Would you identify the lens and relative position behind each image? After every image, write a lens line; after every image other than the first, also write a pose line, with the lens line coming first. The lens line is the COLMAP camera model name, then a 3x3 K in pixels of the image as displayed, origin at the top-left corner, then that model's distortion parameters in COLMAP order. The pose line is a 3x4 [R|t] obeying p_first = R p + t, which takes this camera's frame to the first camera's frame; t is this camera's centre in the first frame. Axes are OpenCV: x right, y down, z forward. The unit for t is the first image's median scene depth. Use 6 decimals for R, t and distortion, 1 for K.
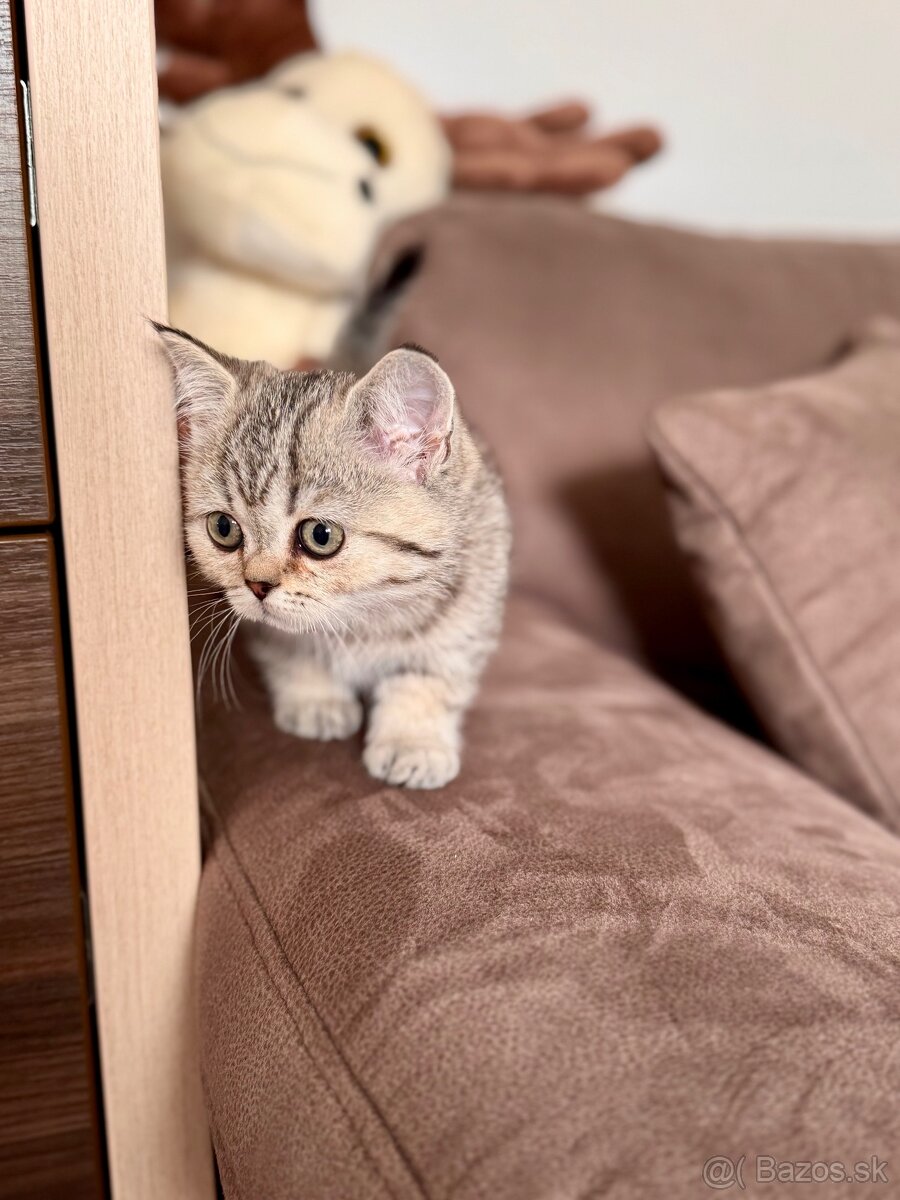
lens RADIAL K [[1278.5, 0, 459.9], [0, 1278.5, 598.2], [0, 0, 1]] dist [0.061152, 0.000000]
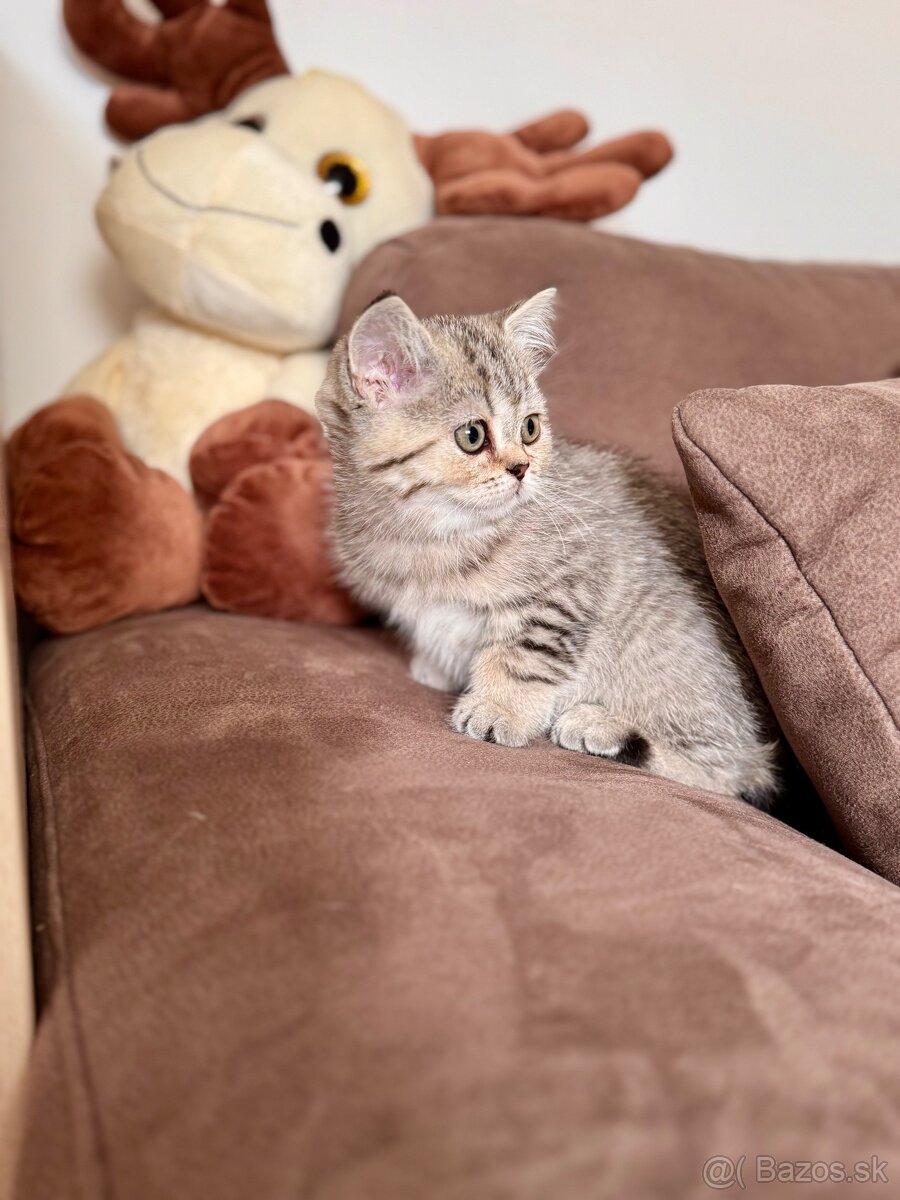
lens RADIAL K [[1278.5, 0, 454.0], [0, 1278.5, 599.6], [0, 0, 1]] dist [0.061152, 0.000000]
pose [[0.999529, -0.017487, -0.025210, 0.050429], [0.015447, 0.996757, -0.078971, 0.044554], [0.026509, 0.078544, 0.996558, 0.352708]]
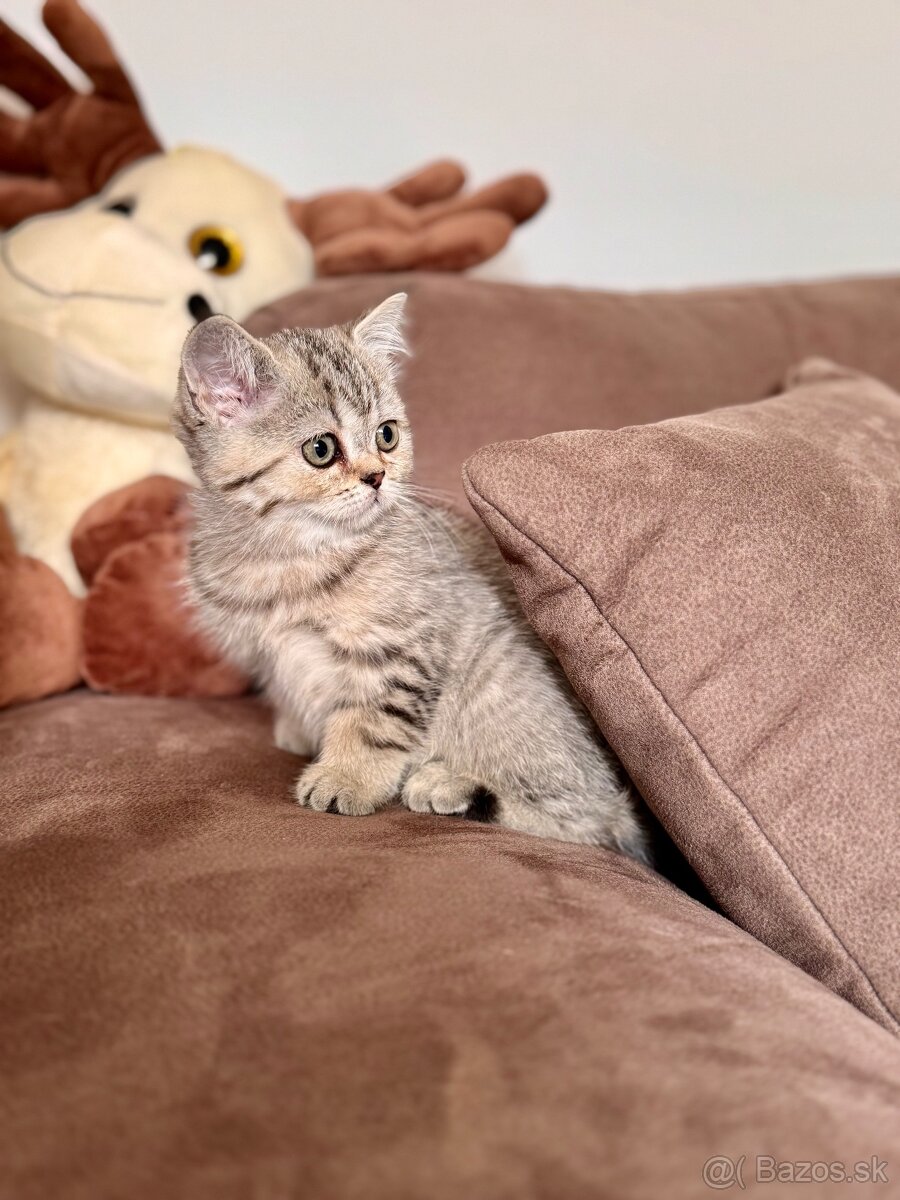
lens RADIAL K [[1278.5, 0, 452.3], [0, 1278.5, 589.4], [0, 0, 1]] dist [0.061152, 0.000000]
pose [[0.993355, -0.106912, -0.042614, 0.257342], [0.101351, 0.988032, -0.116275, 0.028360], [0.054535, 0.111183, 0.992302, 0.365103]]
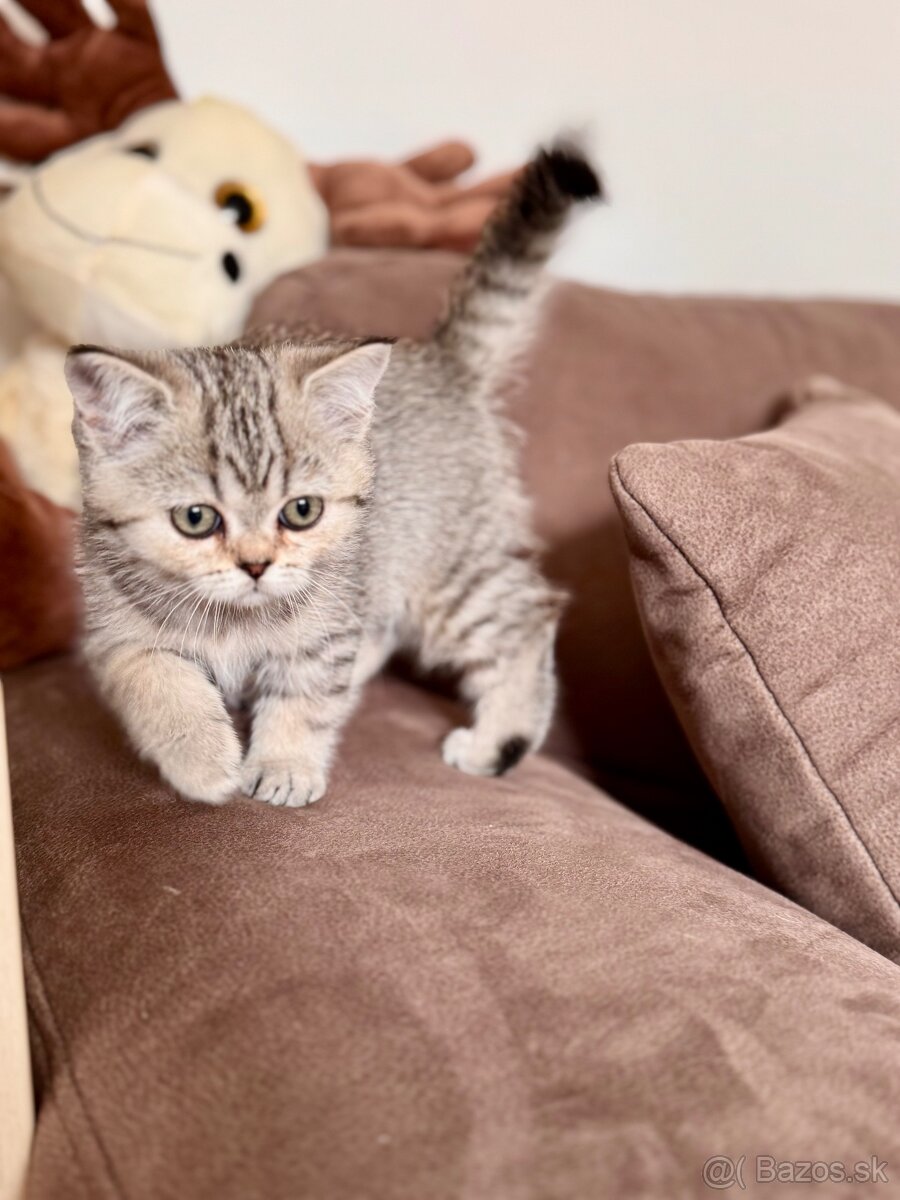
lens RADIAL K [[1278.5, 0, 453.9], [0, 1278.5, 598.0], [0, 0, 1]] dist [0.061152, 0.000000]
pose [[0.995770, -0.036706, 0.084233, -0.027955], [0.042471, 0.996801, -0.067706, -0.018432], [-0.081478, 0.070997, 0.994143, 0.310147]]
